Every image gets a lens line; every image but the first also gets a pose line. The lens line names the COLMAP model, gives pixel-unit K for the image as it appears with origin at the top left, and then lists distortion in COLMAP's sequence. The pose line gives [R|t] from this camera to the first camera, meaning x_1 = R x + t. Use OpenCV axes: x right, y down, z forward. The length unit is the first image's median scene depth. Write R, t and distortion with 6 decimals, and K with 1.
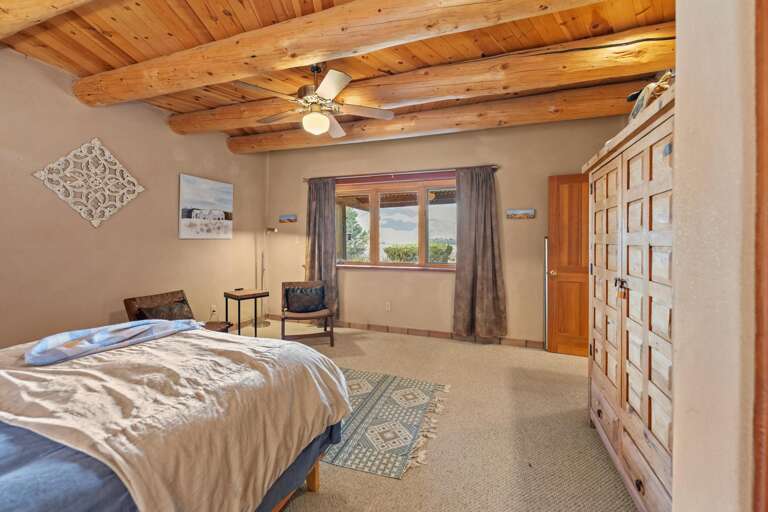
lens RADIAL K [[316.6, 0, 384.4], [0, 316.6, 240.3], [0, 0, 1]] dist [0.000258, 0.000056]
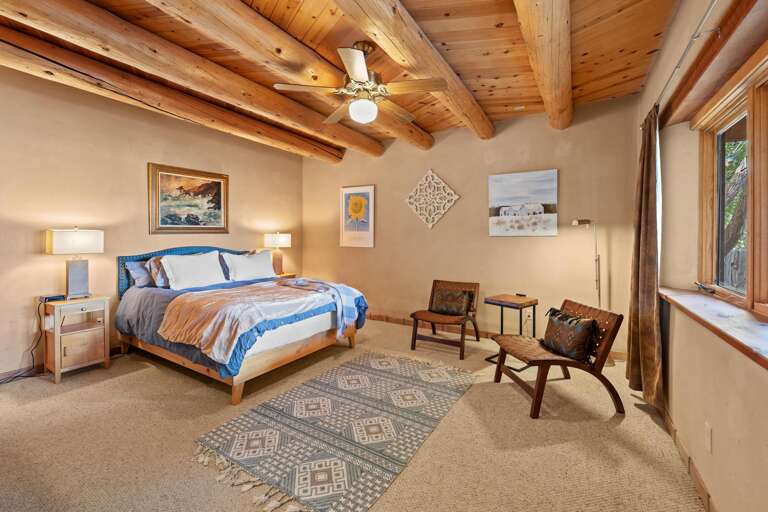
lens RADIAL K [[315.4, 0, 384.9], [0, 315.4, 239.2], [0, 0, 1]] dist [0.000251, 0.000020]
pose [[-0.198302, 0.002958, -0.980137, 0.470401], [-0.002910, 0.999989, 0.003606, 0.002554], [0.980137, 0.003568, -0.198291, 0.858262]]
